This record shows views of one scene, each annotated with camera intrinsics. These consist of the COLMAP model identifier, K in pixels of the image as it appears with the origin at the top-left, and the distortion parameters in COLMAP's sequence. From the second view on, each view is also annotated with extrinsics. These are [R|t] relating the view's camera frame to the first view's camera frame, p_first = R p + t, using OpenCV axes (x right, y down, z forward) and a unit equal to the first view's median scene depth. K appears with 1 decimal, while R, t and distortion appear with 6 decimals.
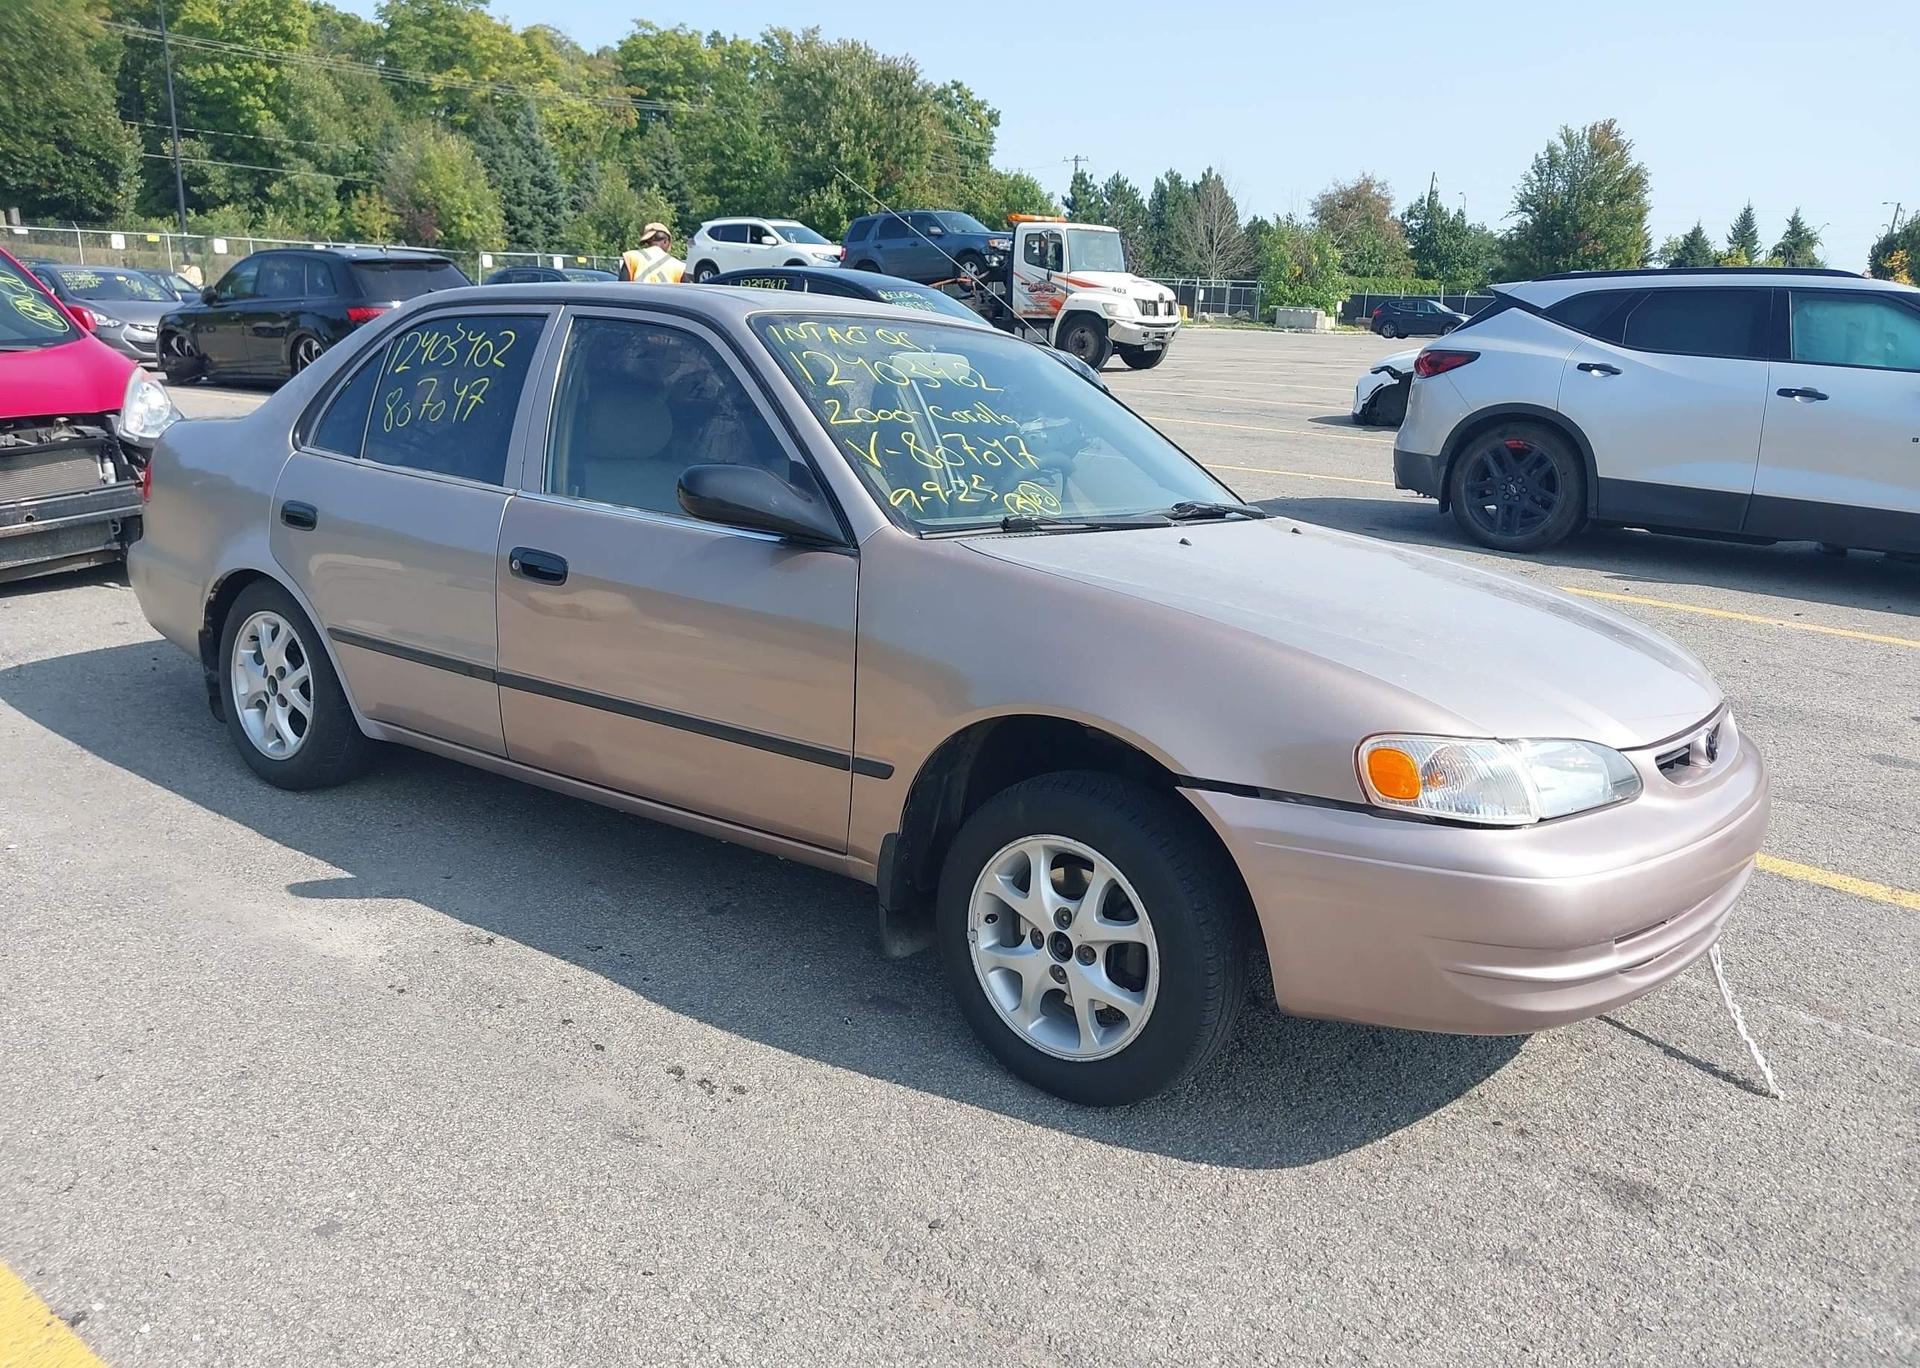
lens RADIAL K [[1522.1, 0, 953.3], [0, 1522.1, 702.8], [0, 0, 1]] dist [0.023709, -0.029540]
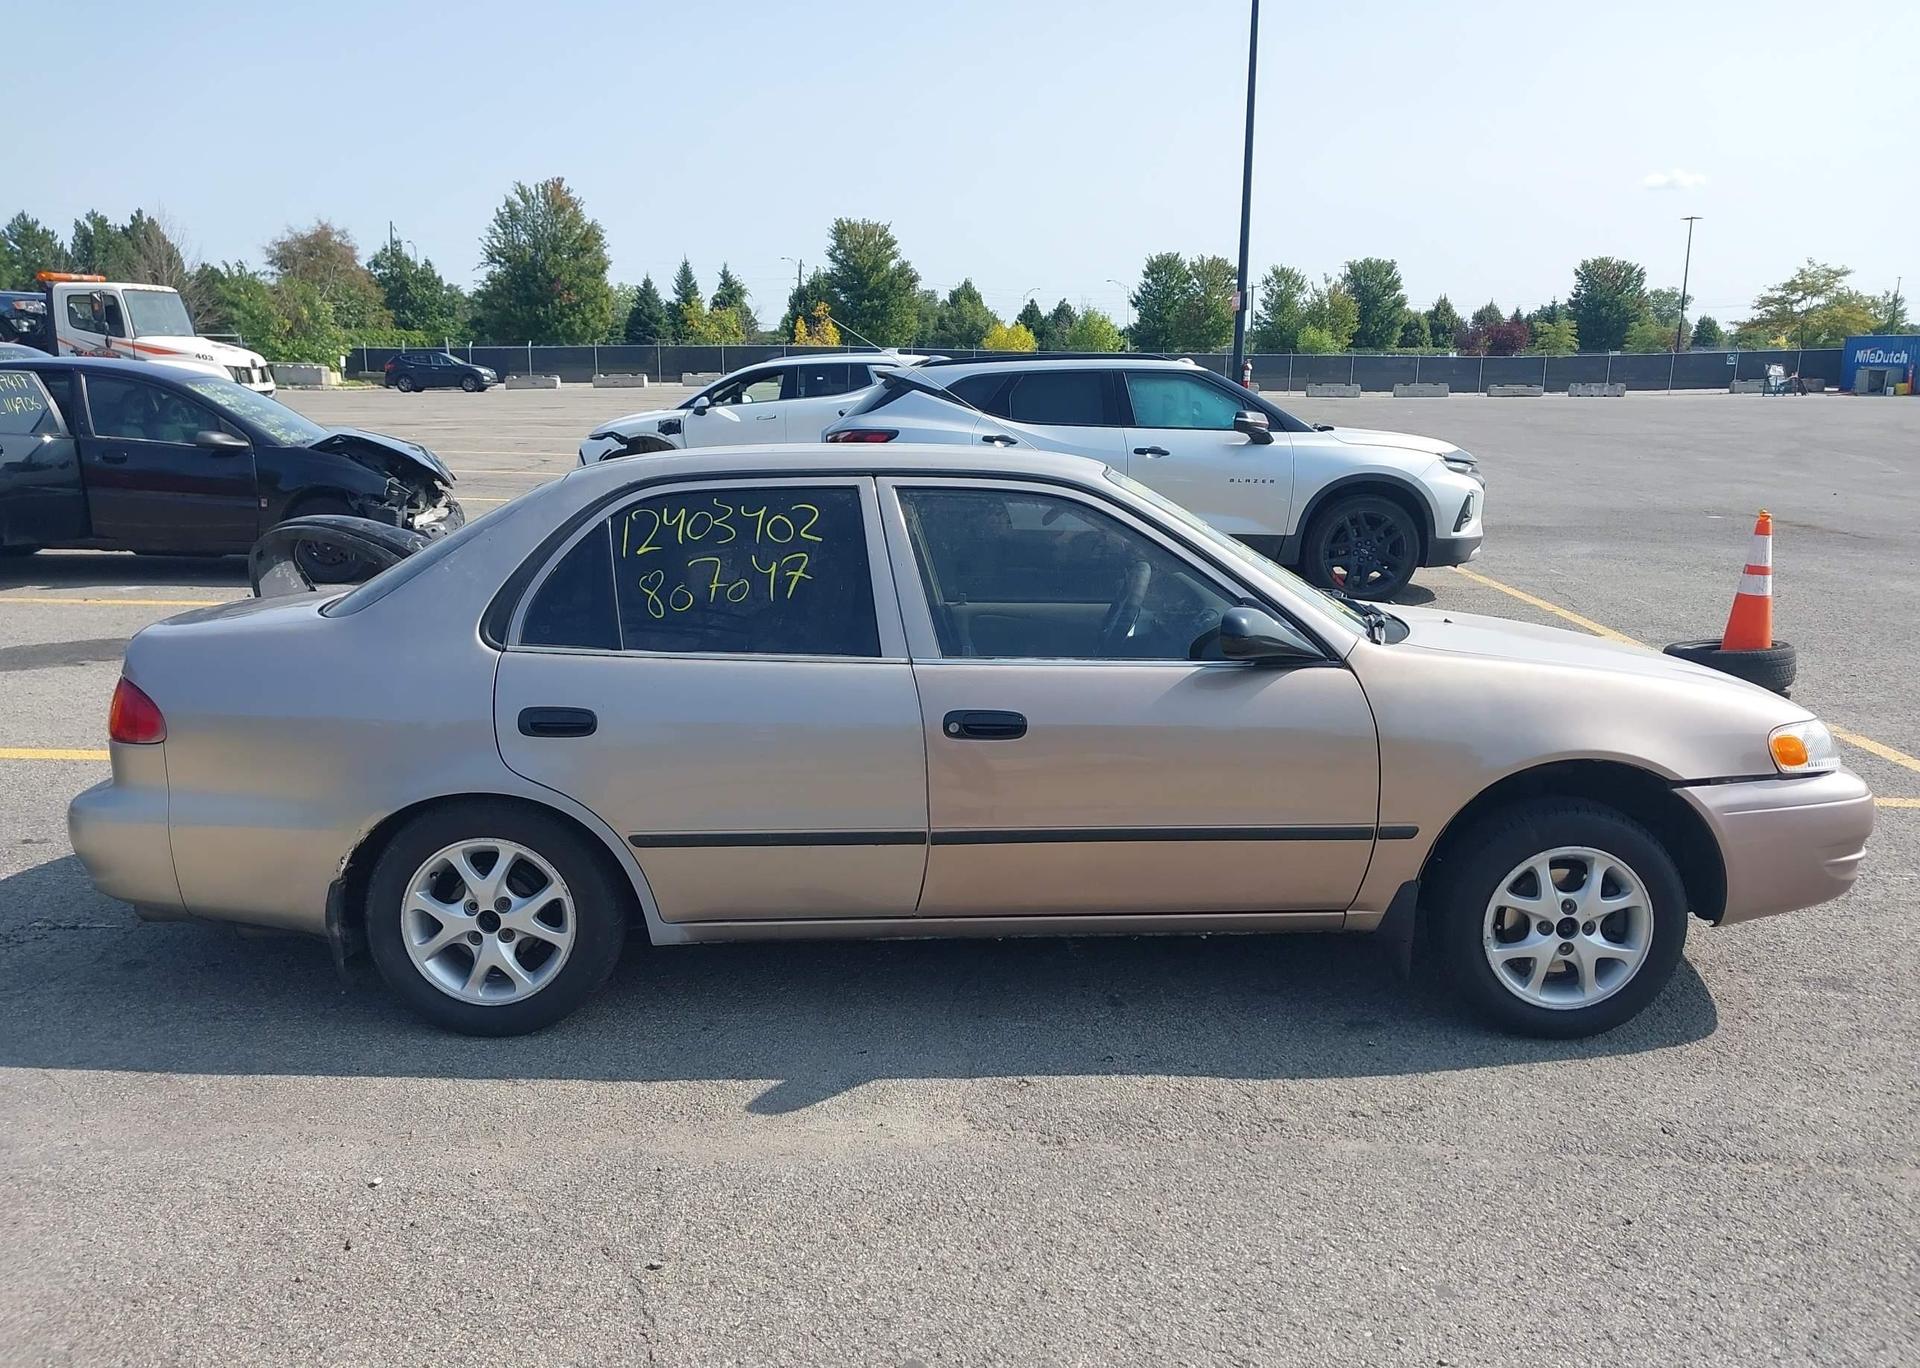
lens RADIAL K [[1525.4, 0, 970.8], [0, 1525.4, 713.2], [0, 0, 1]] dist [0.035714, -0.055671]
pose [[0.785555, -0.164076, 0.596643, -0.733909], [0.176790, 0.983526, 0.037702, -0.113138], [-0.592999, 0.075864, 0.801621, 0.127345]]
